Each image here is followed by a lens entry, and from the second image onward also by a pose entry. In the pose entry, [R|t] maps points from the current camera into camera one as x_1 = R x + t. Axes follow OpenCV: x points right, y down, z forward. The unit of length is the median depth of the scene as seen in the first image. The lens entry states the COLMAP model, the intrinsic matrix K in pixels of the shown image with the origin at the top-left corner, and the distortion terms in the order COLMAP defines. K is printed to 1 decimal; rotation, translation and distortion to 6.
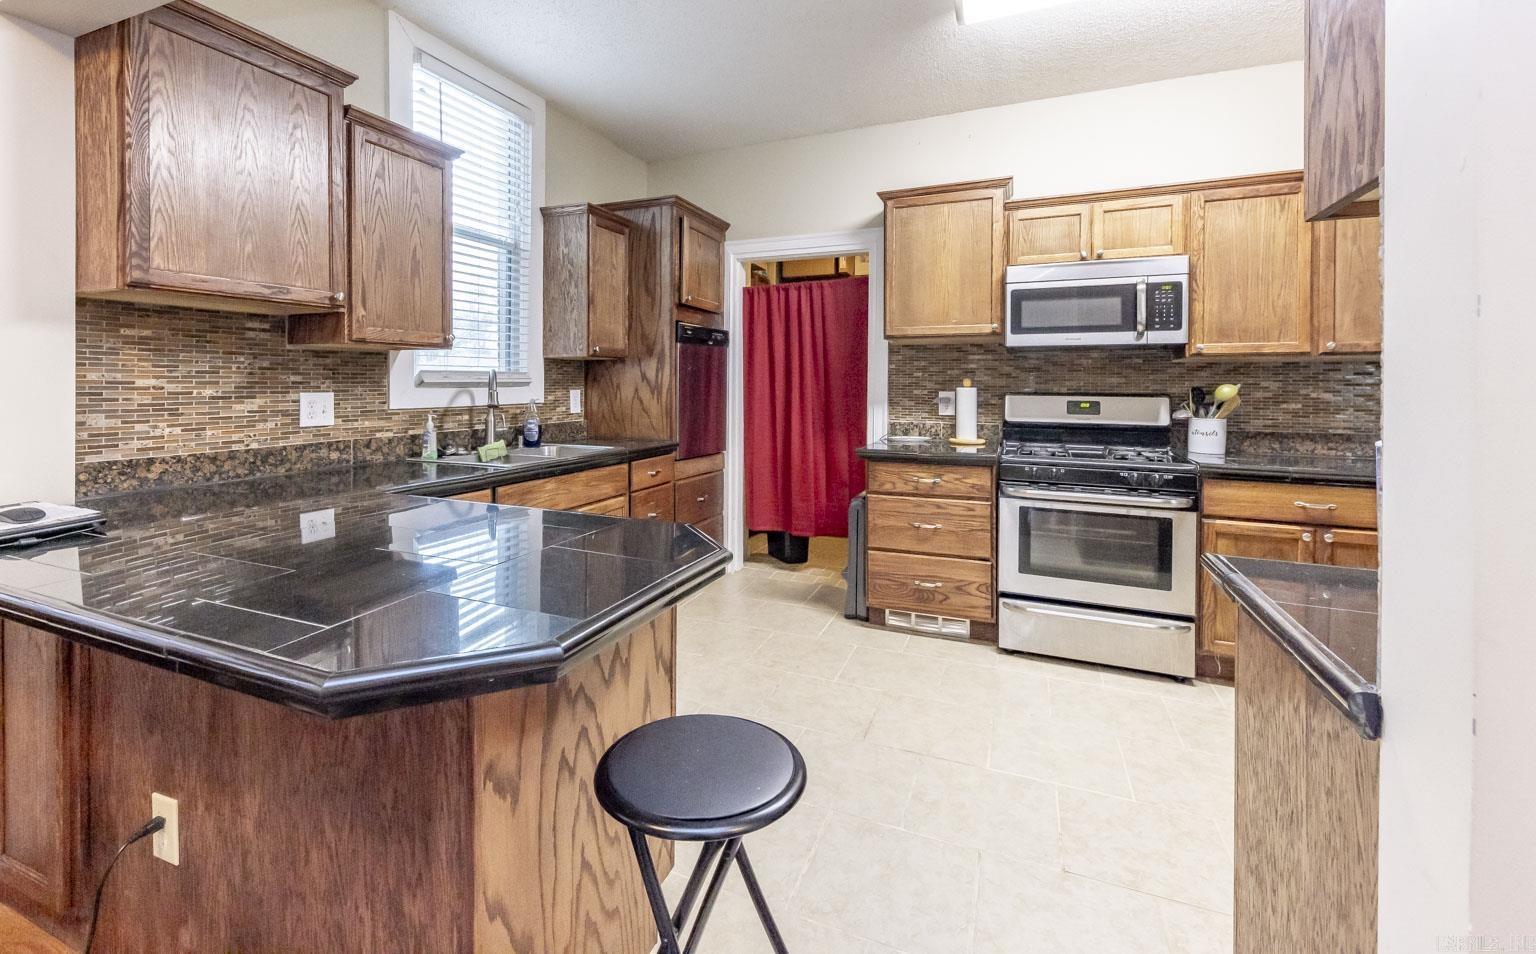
lens RADIAL K [[650.3, 0, 741.1], [0, 650.3, 387.7], [0, 0, 1]] dist [-0.000998, -0.000096]
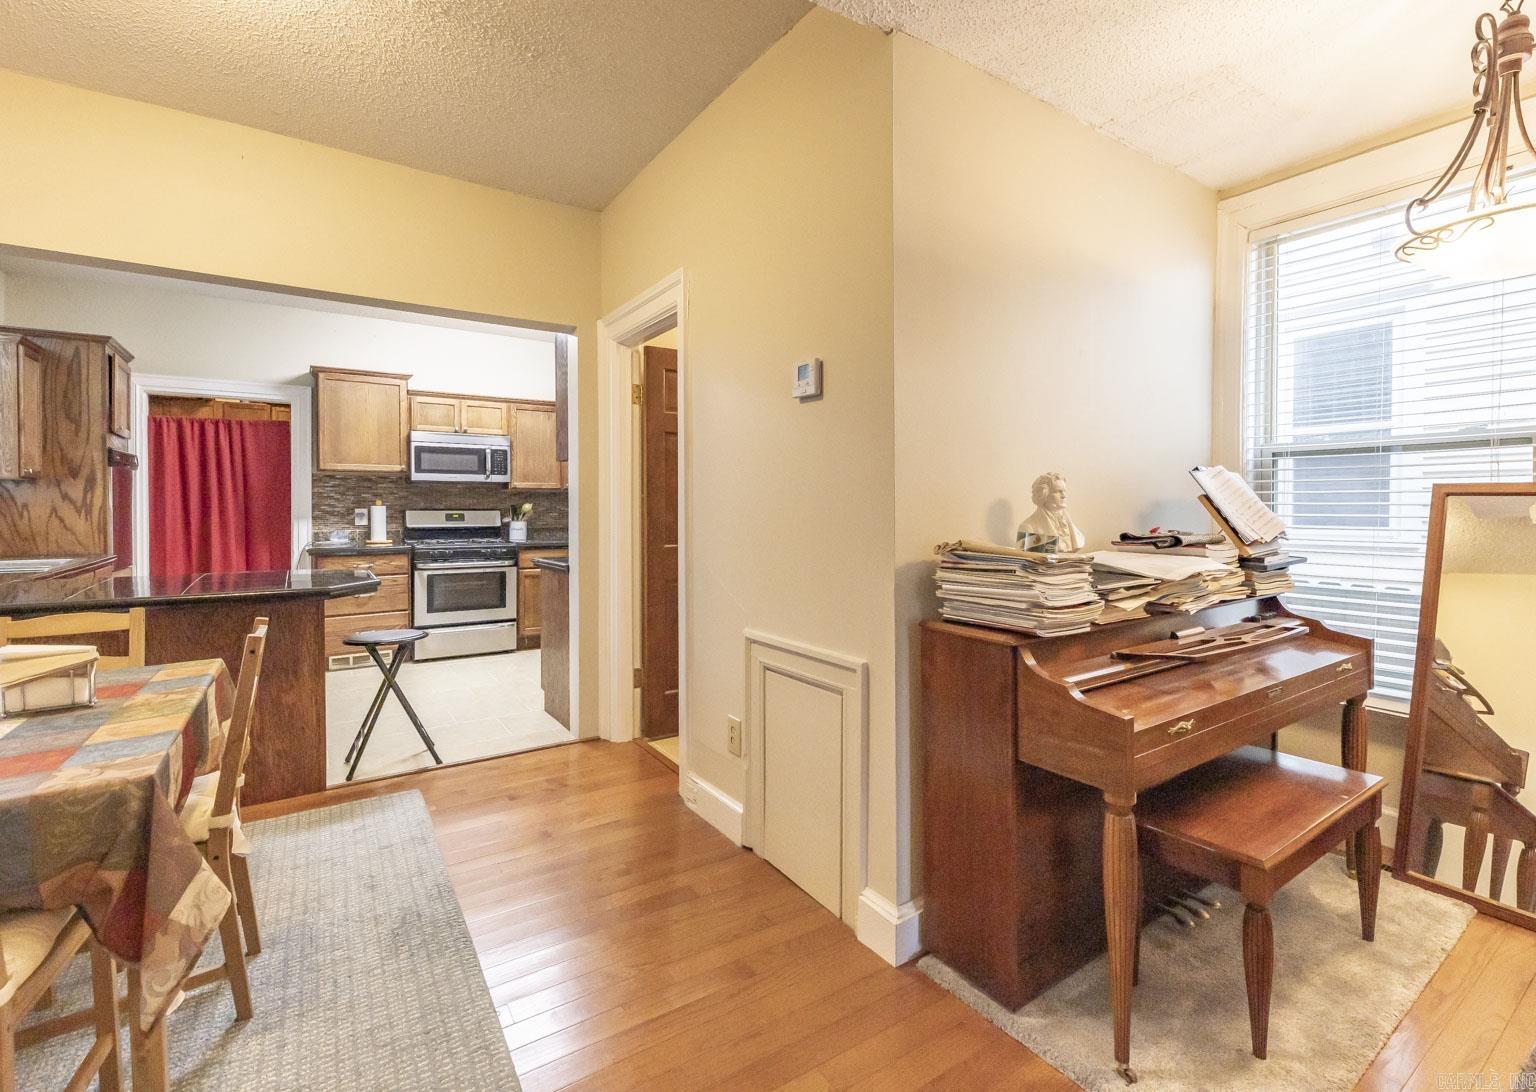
lens RADIAL K [[688.3, 0, 767.6], [0, 688.3, 511.4], [0, 0, 1]] dist [0.025333, 0.000130]
pose [[0.537226, -0.010270, 0.843376, -0.600660], [0.009766, 0.999935, 0.005956, 0.013355], [-0.843382, 0.005037, 0.537292, -0.708369]]
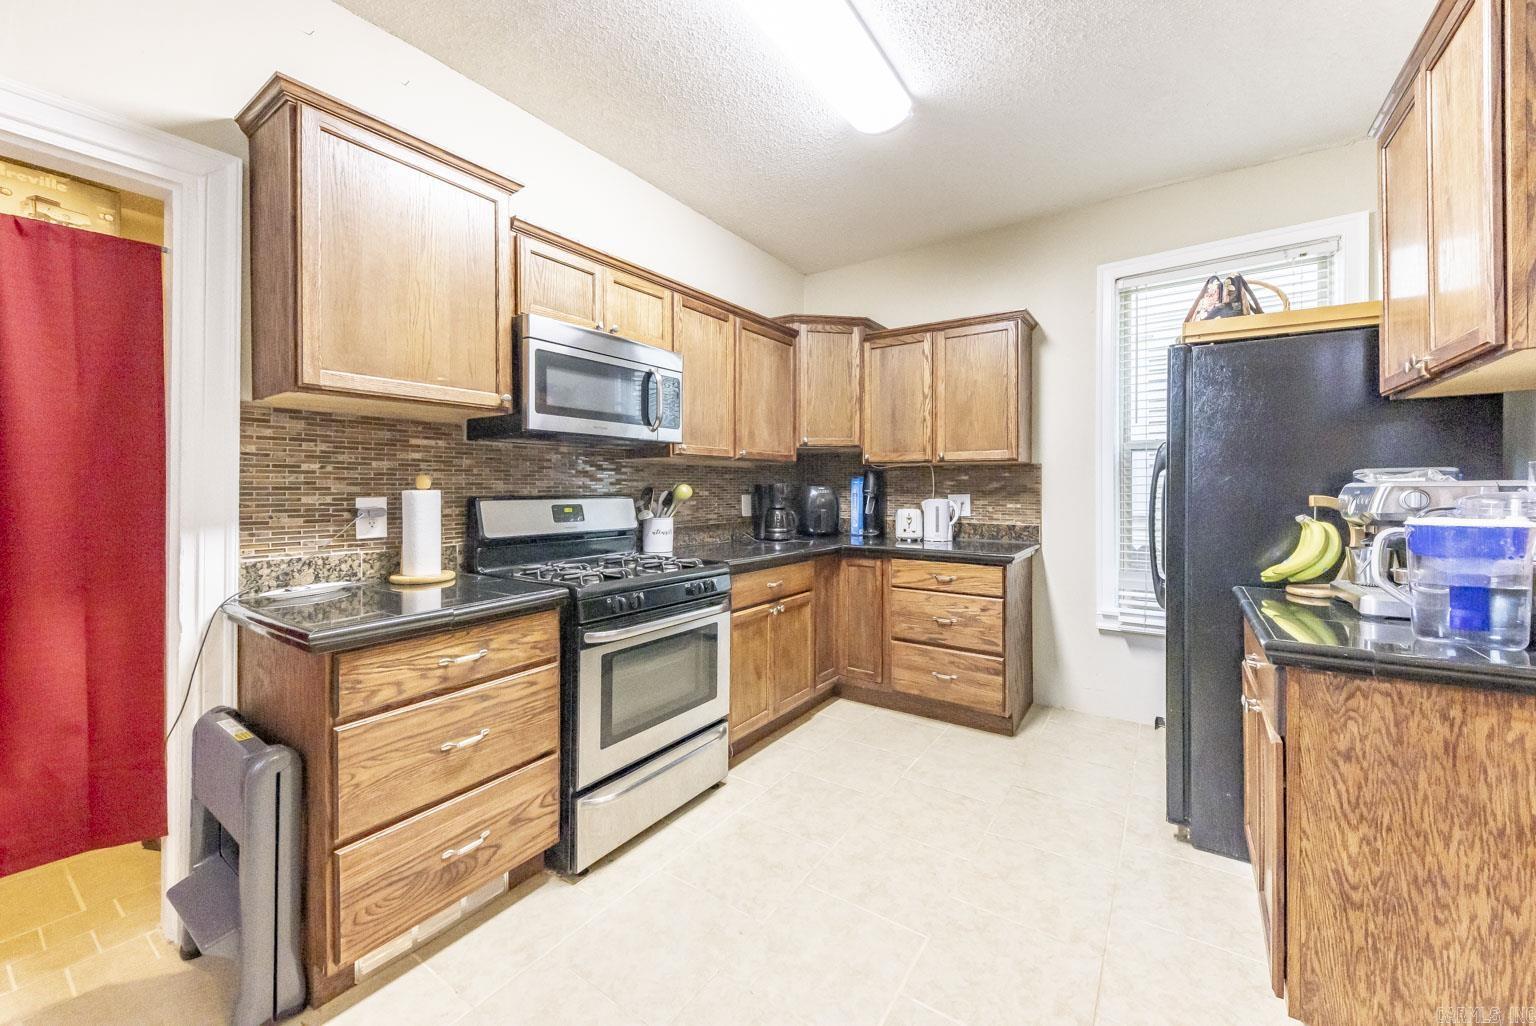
lens RADIAL K [[587.7, 0, 771.5], [0, 587.7, 483.7], [0, 0, 1]] dist [0.000572, -0.000013]
pose [[0.180536, 0.000010, 0.983568, -0.163164], [0.009036, 0.999958, -0.001669, -0.002851], [-0.983527, 0.009189, 0.180529, 0.667467]]
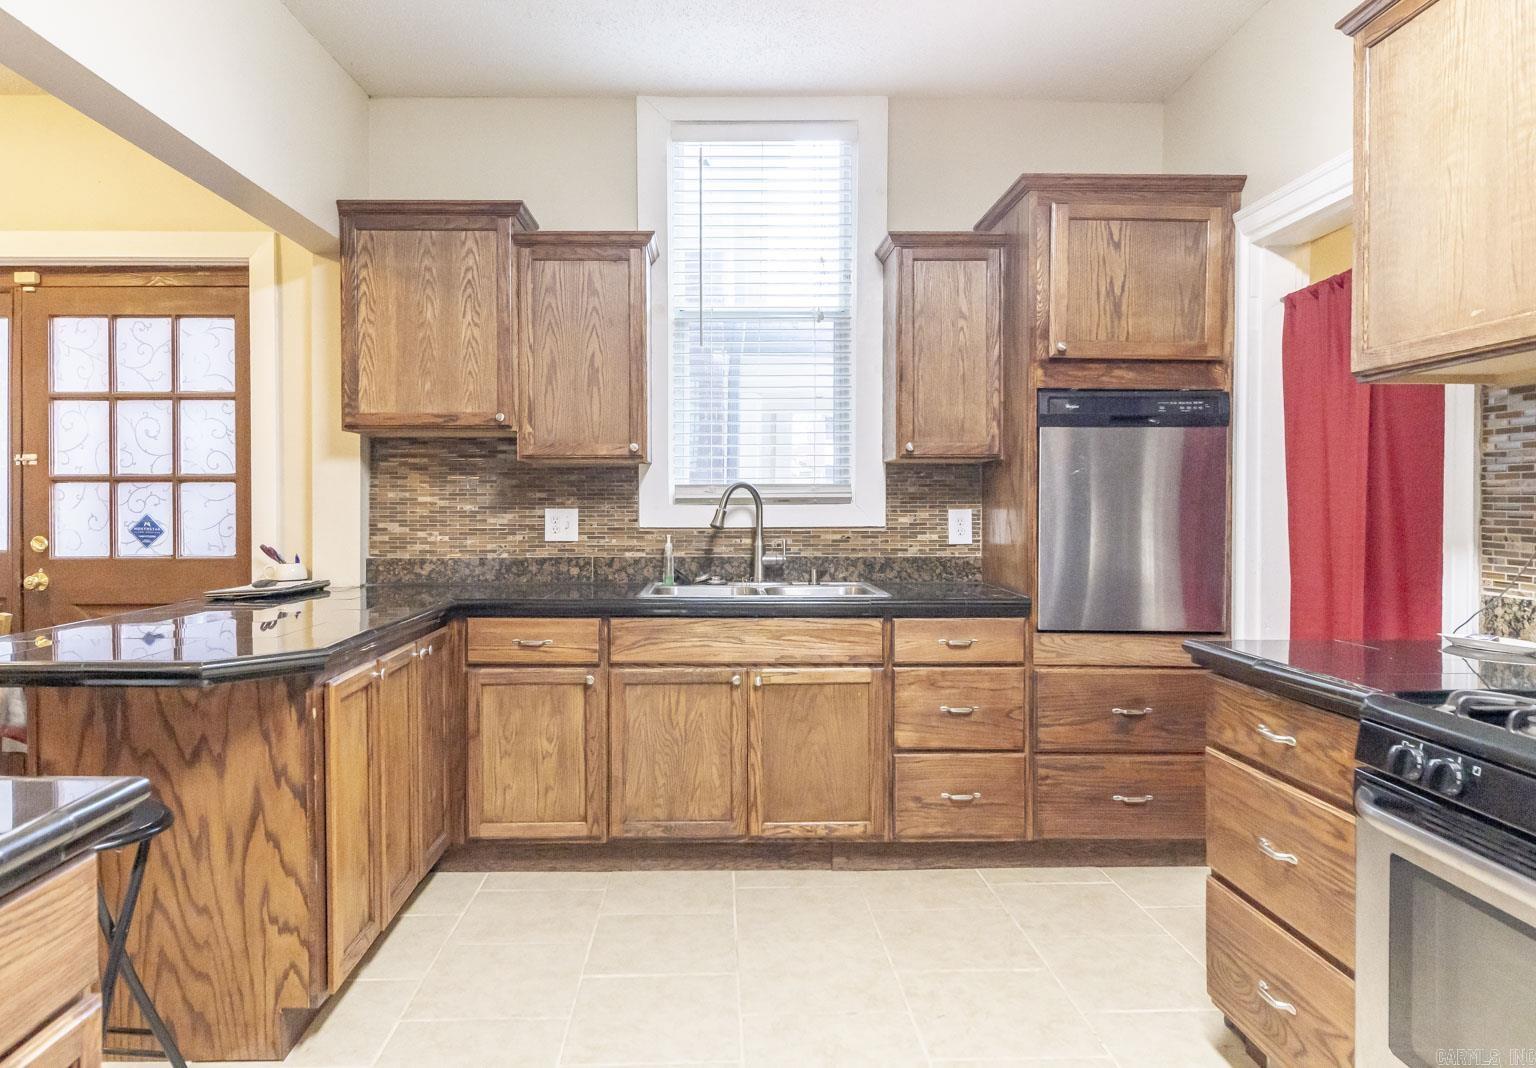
lens RADIAL K [[1011.5, 0, 764.0], [0, 1011.5, 514.0], [0, 0, 1]] dist [-0.000218, -0.002045]
pose [[0.428981, 0.005893, -0.903294, 0.722902], [-0.004248, 0.999981, 0.004507, 0.005564], [0.903304, 0.001904, 0.428998, 0.465461]]
